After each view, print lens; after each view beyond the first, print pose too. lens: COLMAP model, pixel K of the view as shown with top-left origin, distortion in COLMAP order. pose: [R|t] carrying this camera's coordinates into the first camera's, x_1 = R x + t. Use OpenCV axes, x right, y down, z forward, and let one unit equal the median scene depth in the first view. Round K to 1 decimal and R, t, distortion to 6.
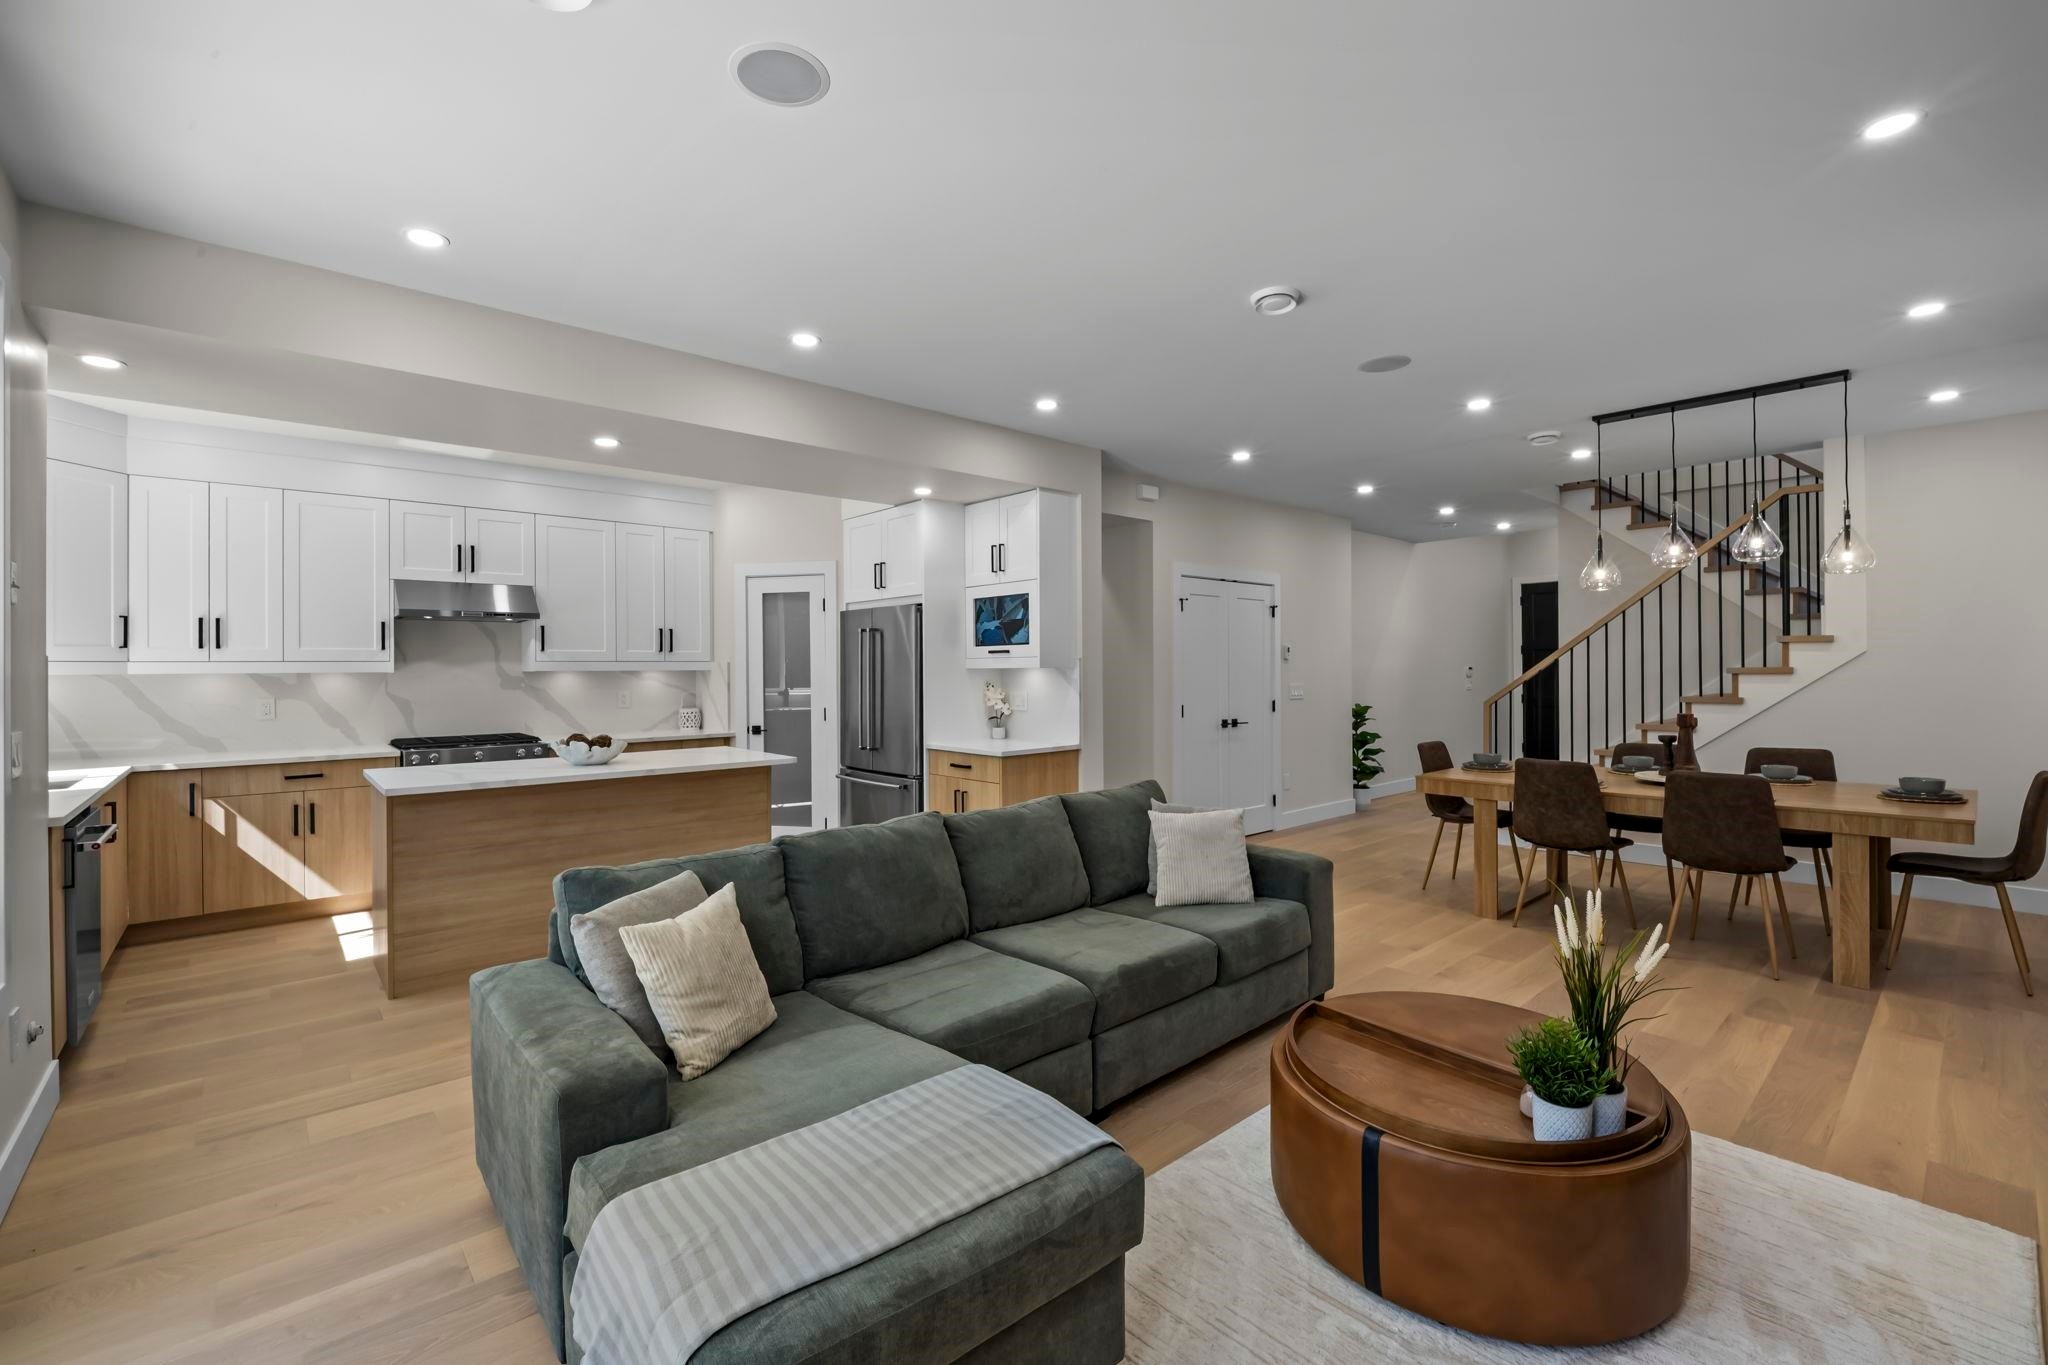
lens RADIAL K [[868.7, 0, 1018.2], [0, 868.7, 667.1], [0, 0, 1]] dist [-0.000455, -0.014034]
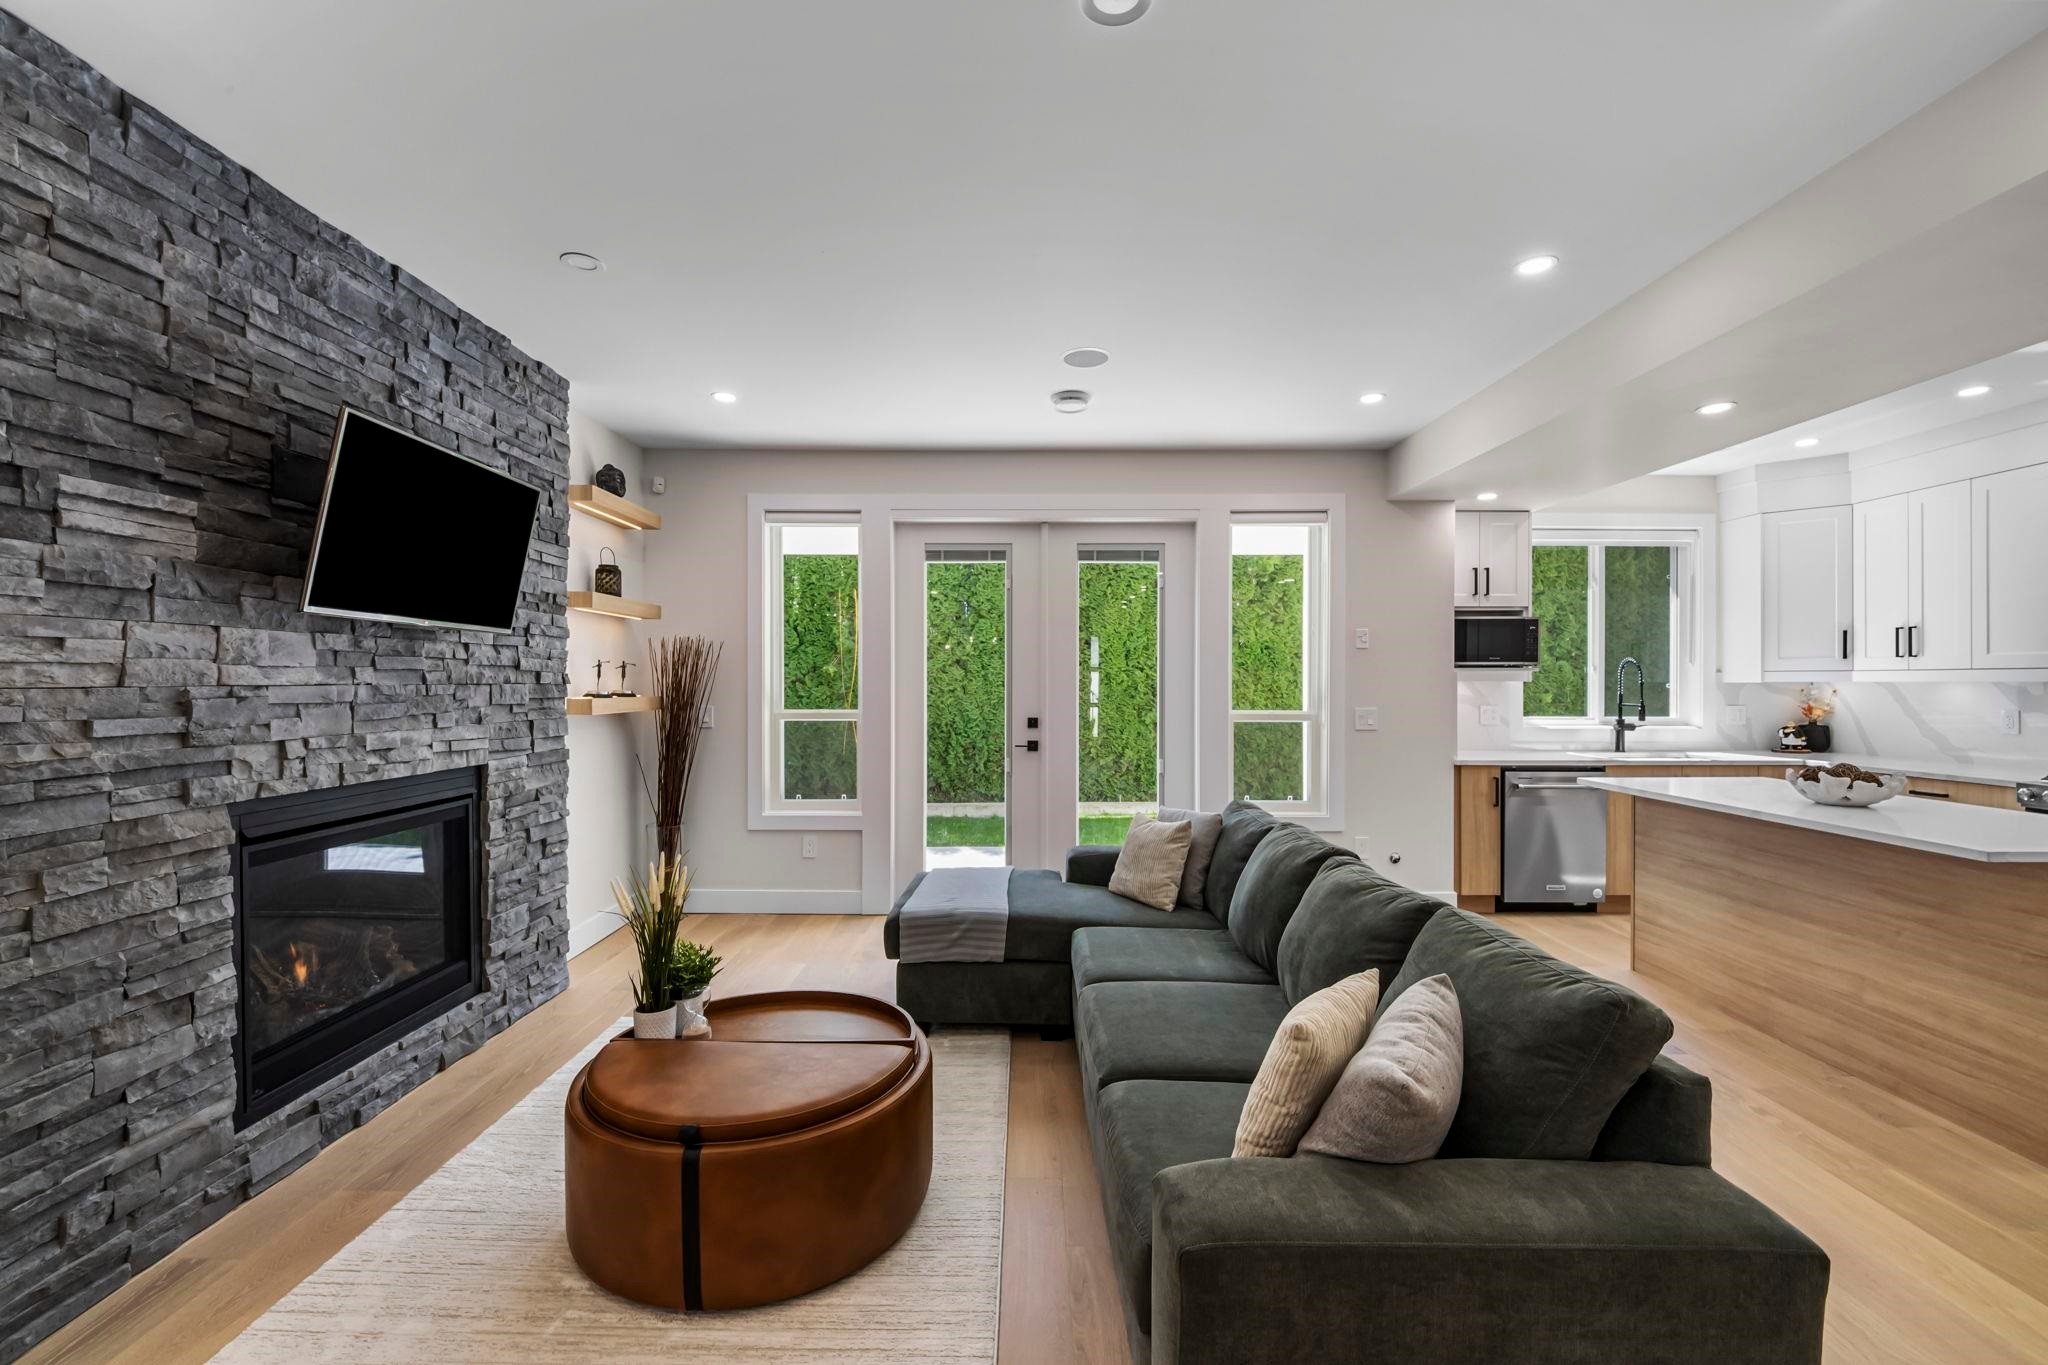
lens RADIAL K [[878.2, 0, 1030.5], [0, 878.2, 672.1], [0, 0, 1]] dist [-0.000693, -0.000117]
pose [[-0.654890, 0.000088, -0.755724, 0.453695], [0.006949, 0.999958, -0.005906, -0.004502], [0.755692, -0.009119, -0.654864, 0.788971]]
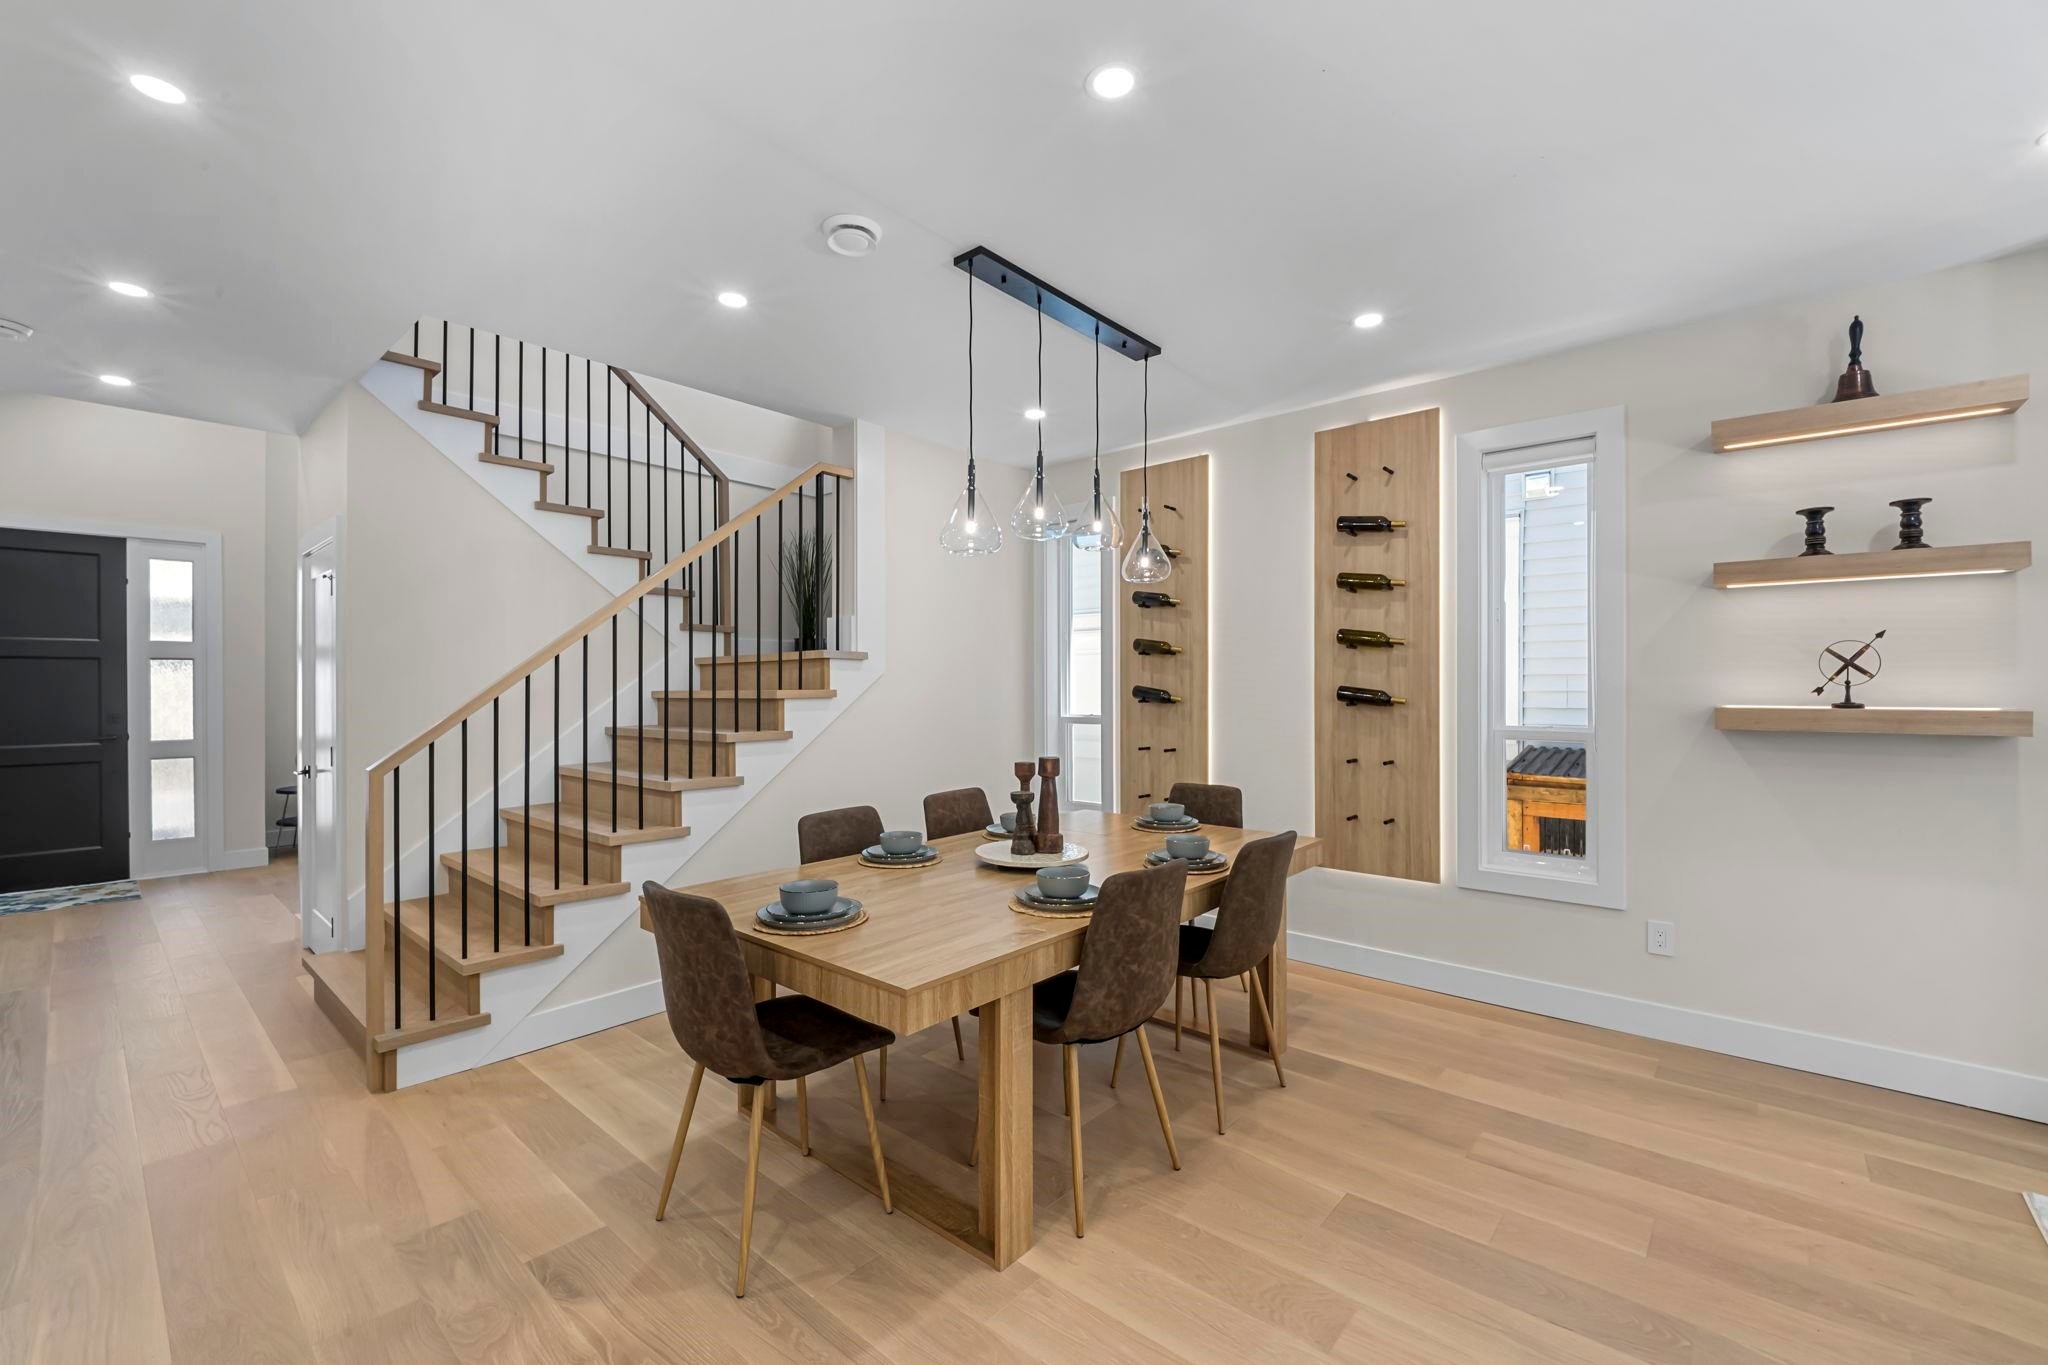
lens RADIAL K [[841.8, 0, 1025.0], [0, 841.8, 687.7], [0, 0, 1]] dist [-0.003177, -0.006398]
pose [[-0.129449, 0.008257, 0.991552, 0.104563], [-0.000181, 0.999965, -0.008350, 0.004951], [-0.991586, -0.001261, -0.129443, 0.925702]]
